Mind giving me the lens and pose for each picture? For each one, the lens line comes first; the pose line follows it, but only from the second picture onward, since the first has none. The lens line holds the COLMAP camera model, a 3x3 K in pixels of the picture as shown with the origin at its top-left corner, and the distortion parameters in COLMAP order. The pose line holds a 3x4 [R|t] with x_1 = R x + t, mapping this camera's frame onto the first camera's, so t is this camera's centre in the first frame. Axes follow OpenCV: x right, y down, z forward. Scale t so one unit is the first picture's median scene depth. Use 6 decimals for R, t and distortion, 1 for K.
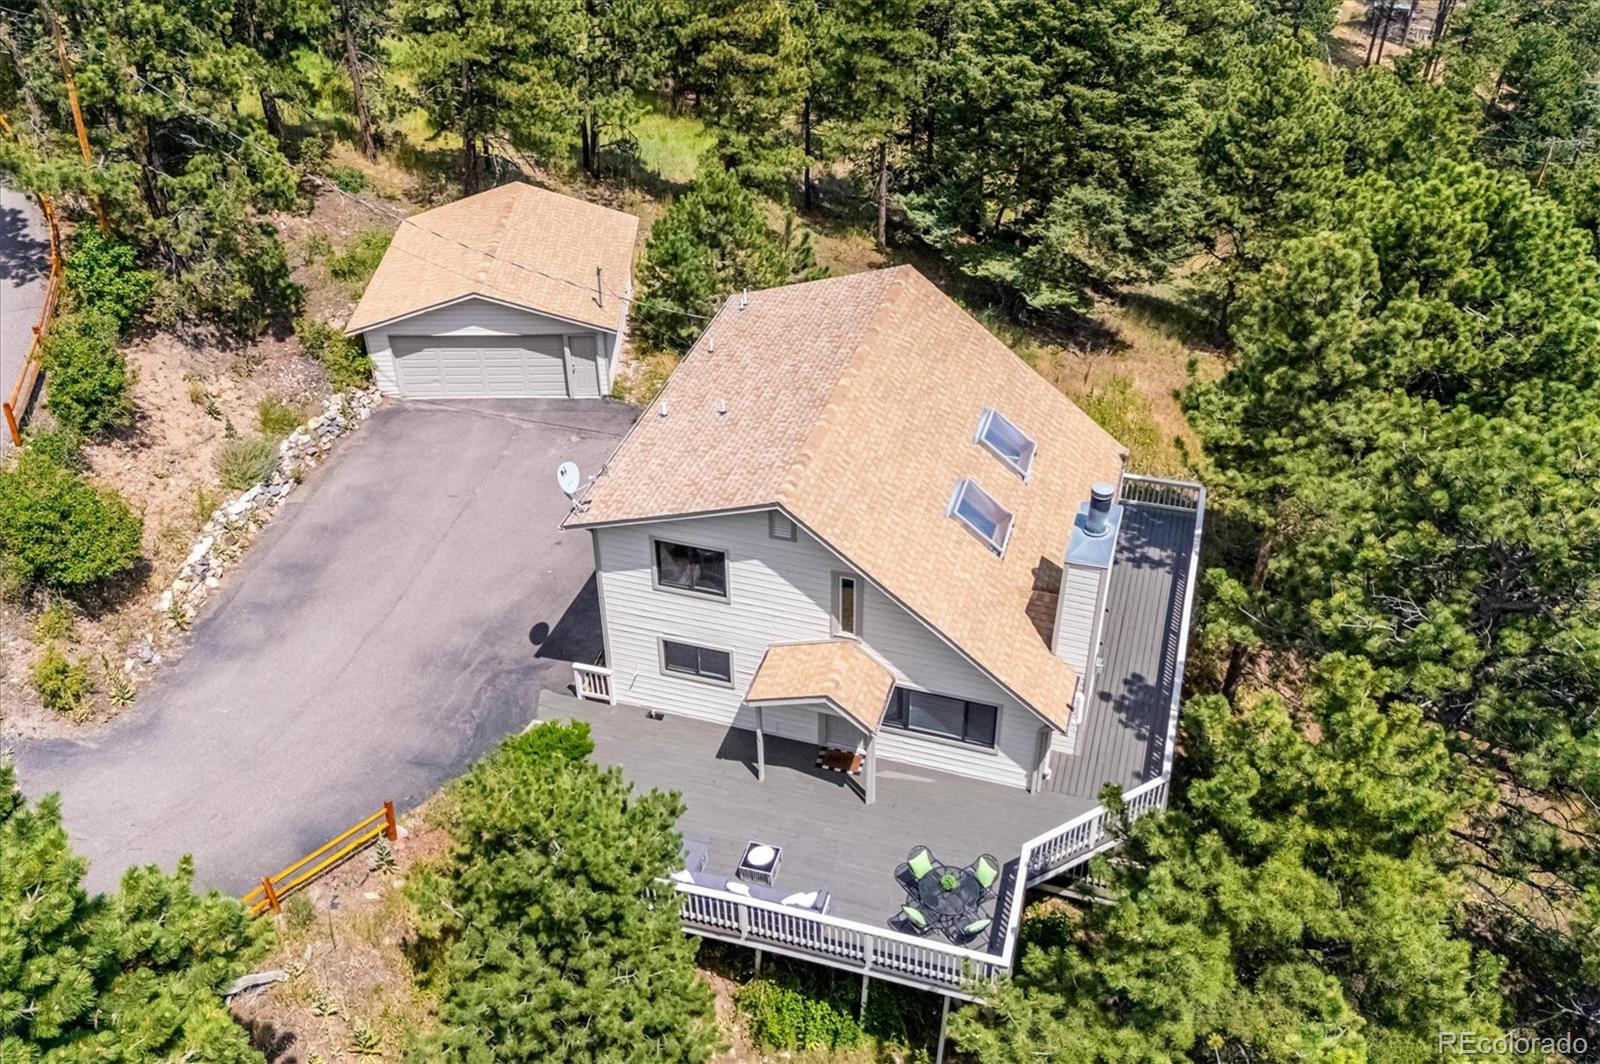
lens RADIAL K [[1465.4, 0, 800.0], [0, 1465.4, 532.0], [0, 0, 1]] dist [0.047649, 0.005666]
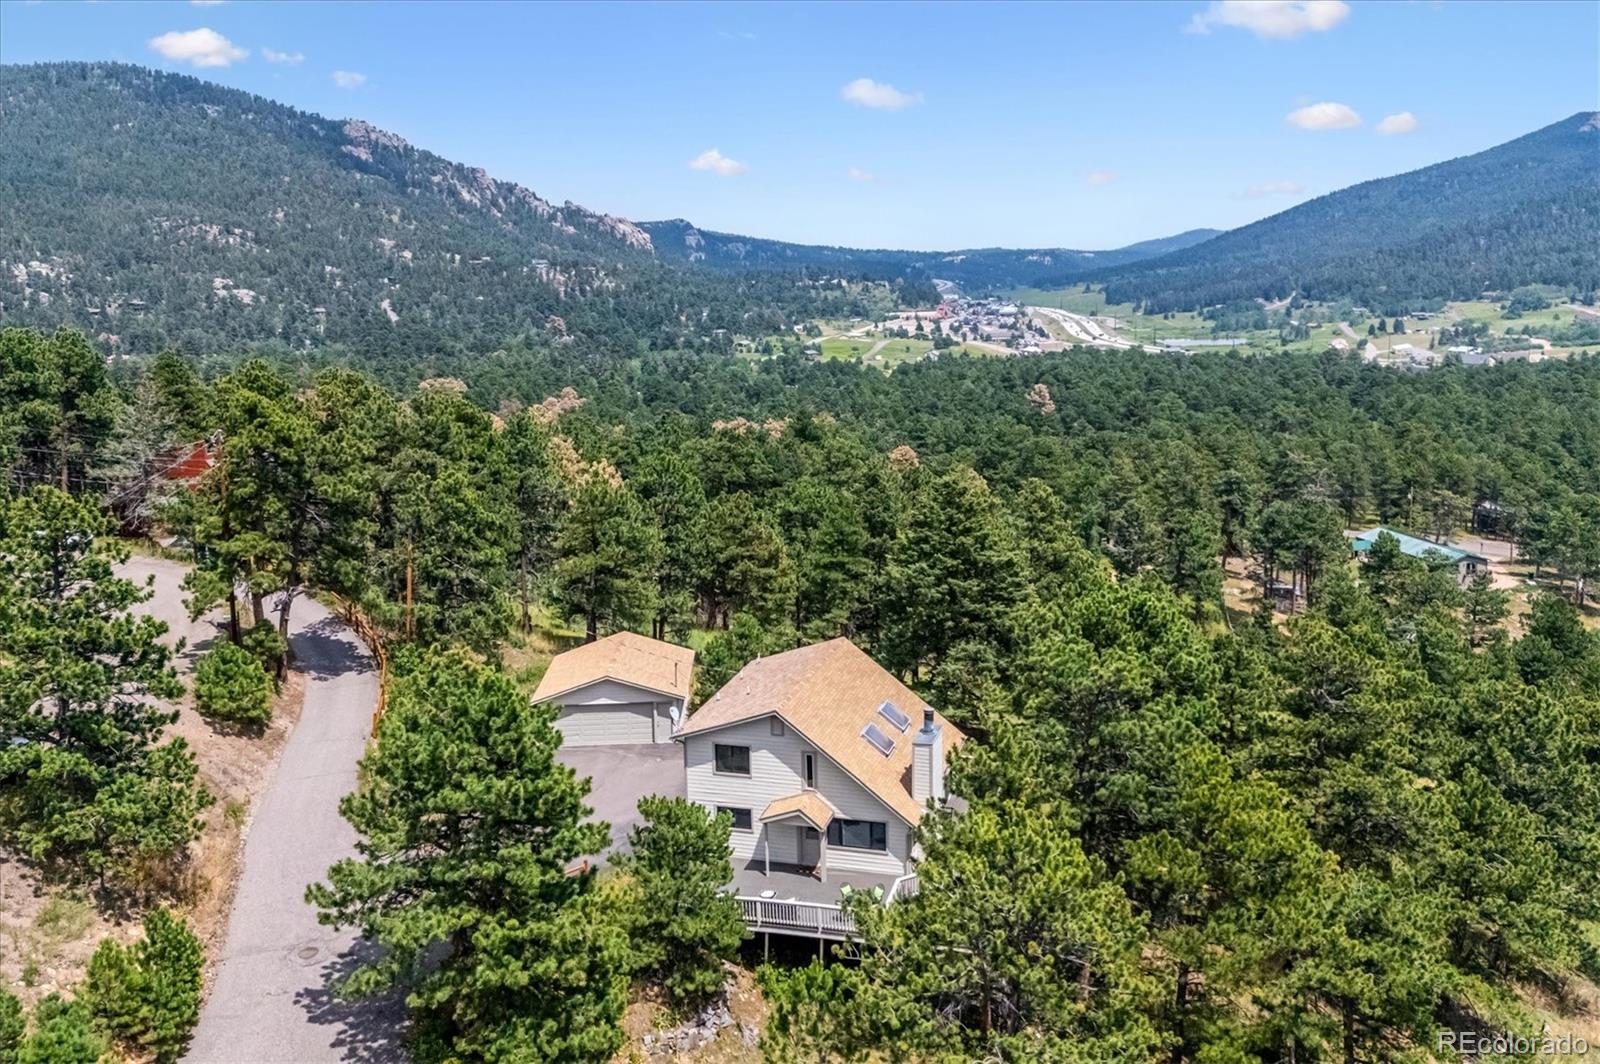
lens RADIAL K [[1465.4, 0, 800.0], [0, 1465.4, 532.0], [0, 0, 1]] dist [0.047649, 0.005666]
pose [[0.999897, -0.013794, -0.004035, 0.018234], [0.011070, 0.918258, -0.395828, 0.316714], [0.009165, 0.395742, 0.918316, -0.576684]]
